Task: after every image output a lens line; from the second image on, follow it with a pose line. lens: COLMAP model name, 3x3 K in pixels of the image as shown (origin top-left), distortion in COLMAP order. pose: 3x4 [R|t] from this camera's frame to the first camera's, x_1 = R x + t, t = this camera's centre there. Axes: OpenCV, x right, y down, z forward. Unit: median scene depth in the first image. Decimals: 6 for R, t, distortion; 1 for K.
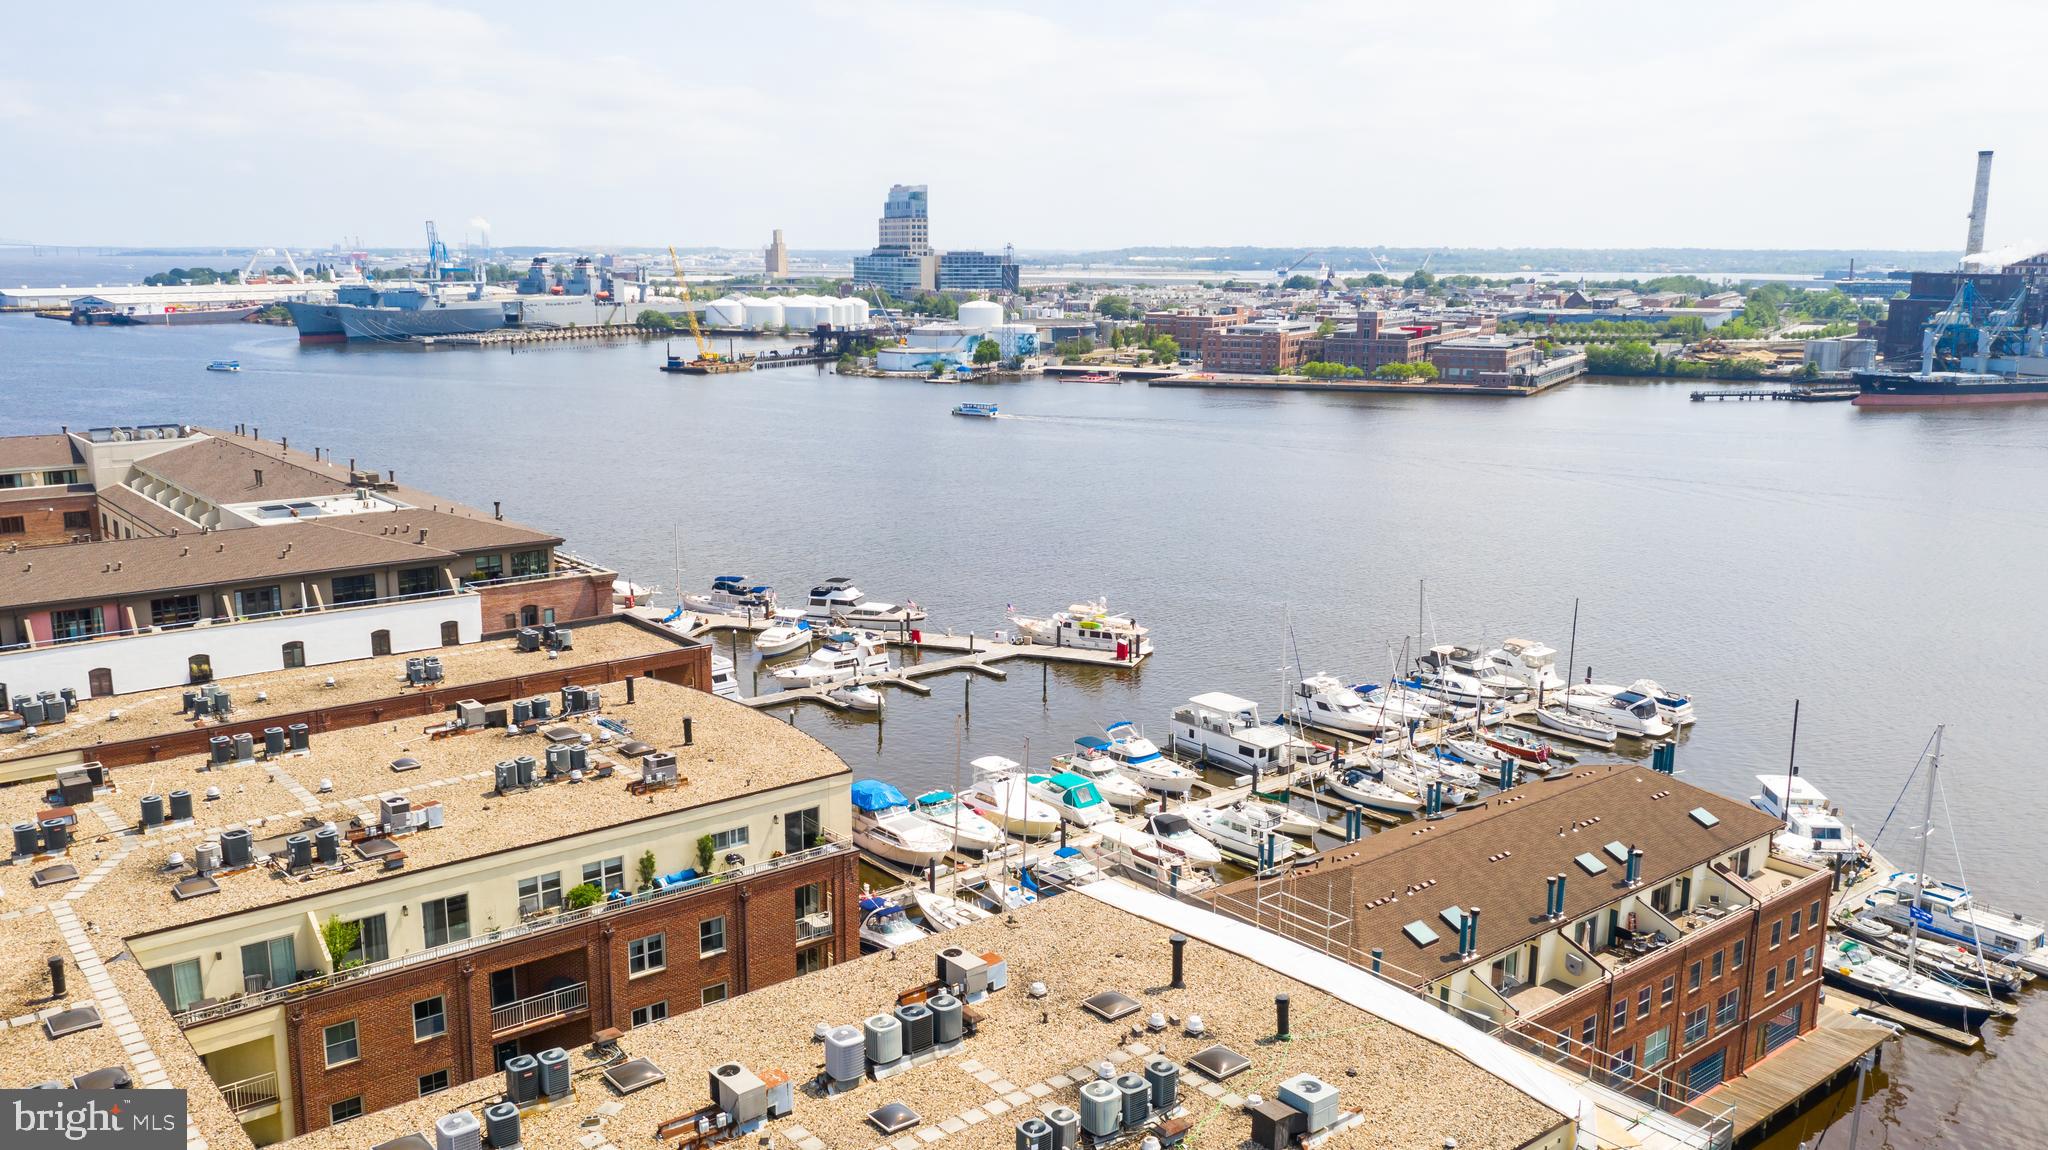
lens RADIAL K [[1542.8, 0, 1032.9], [0, 1542.8, 581.9], [0, 0, 1]] dist [-0.013835, 0.009629]
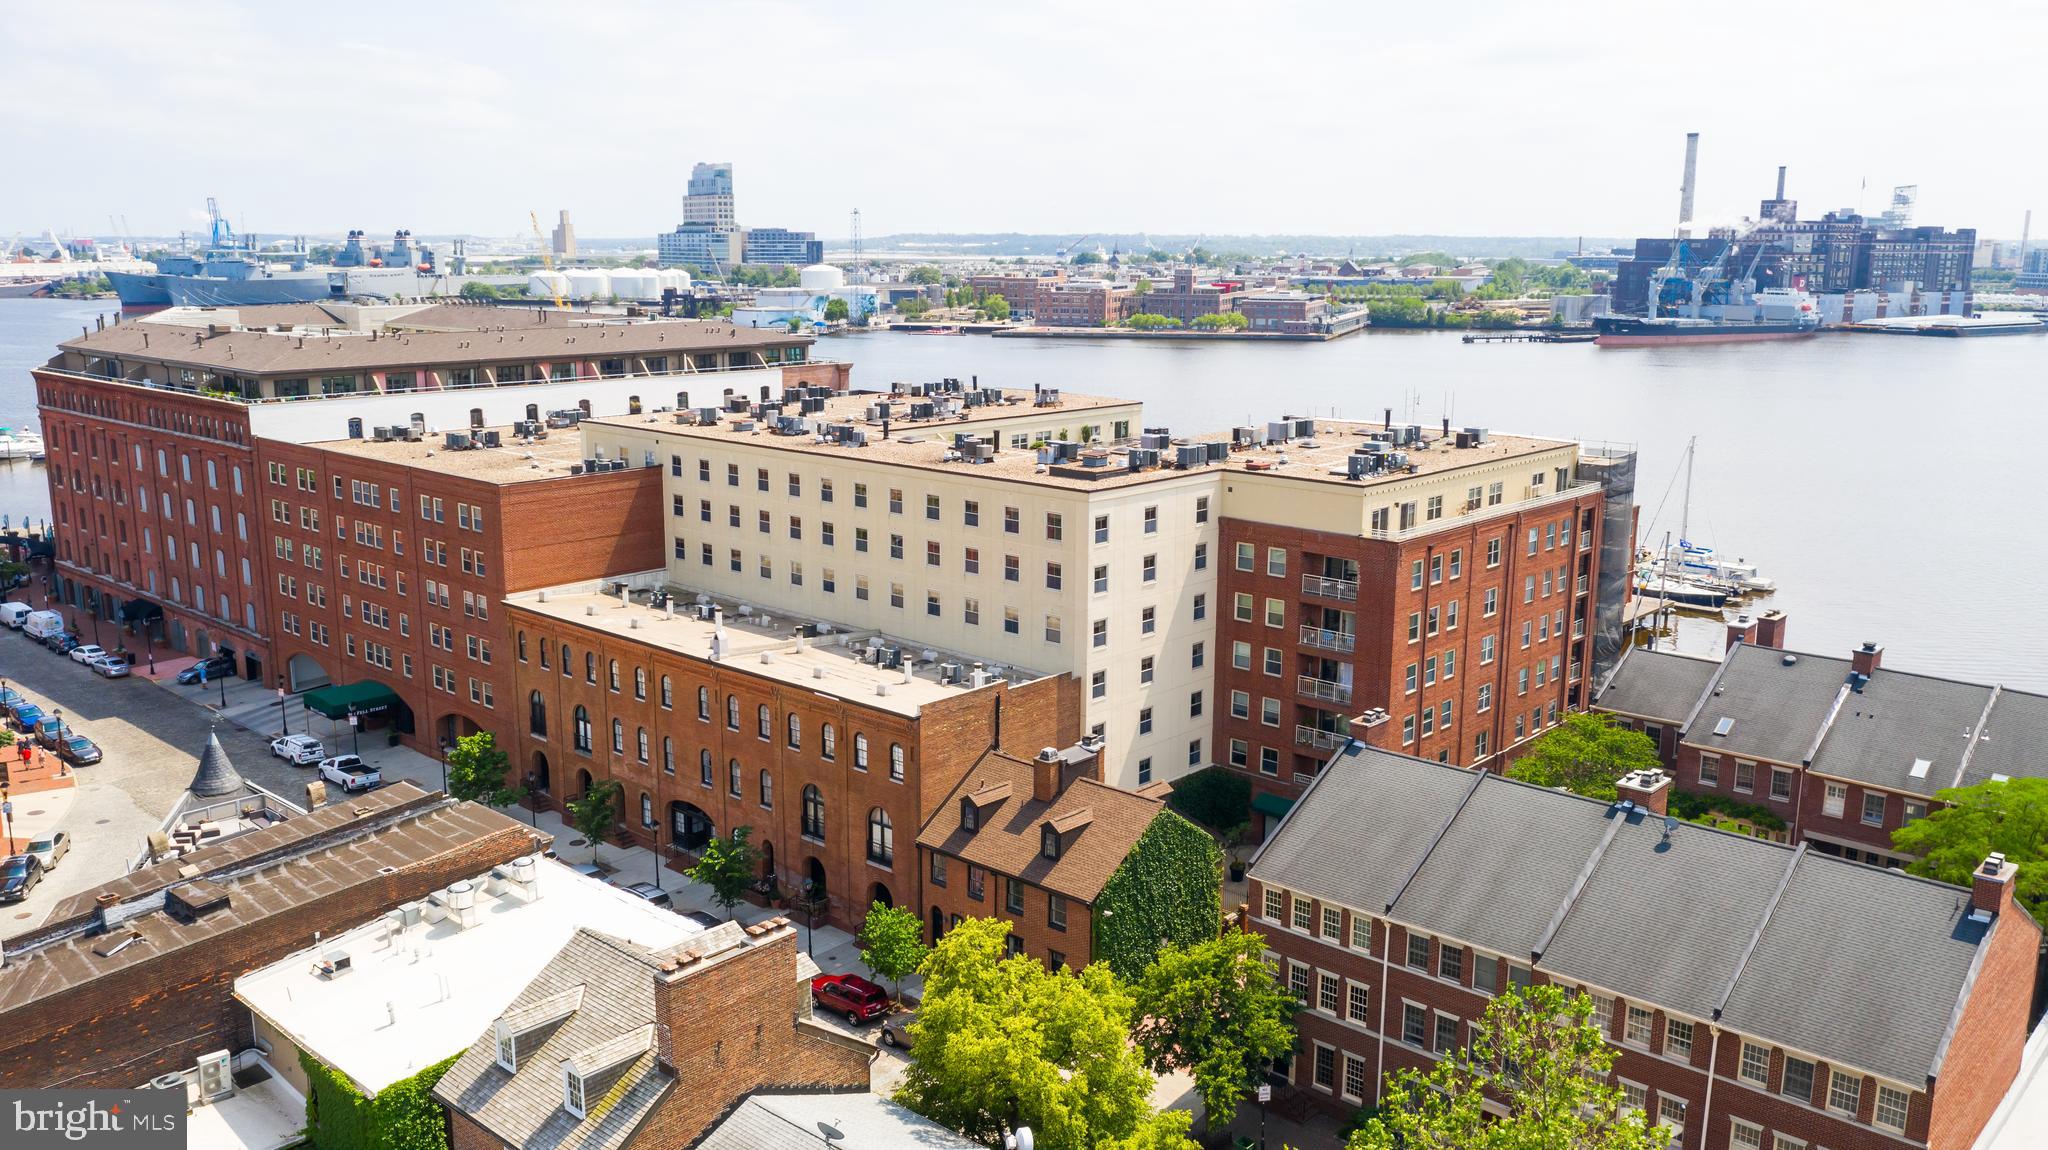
lens RADIAL K [[1542.8, 0, 1014.5], [0, 1542.8, 576.0], [0, 0, 1]] dist [-0.013835, 0.009629]
pose [[0.990279, -0.029369, 0.135959, -0.390911], [0.028935, 0.999568, 0.005171, 0.235795], [-0.136052, -0.001186, 0.990701, -0.582563]]
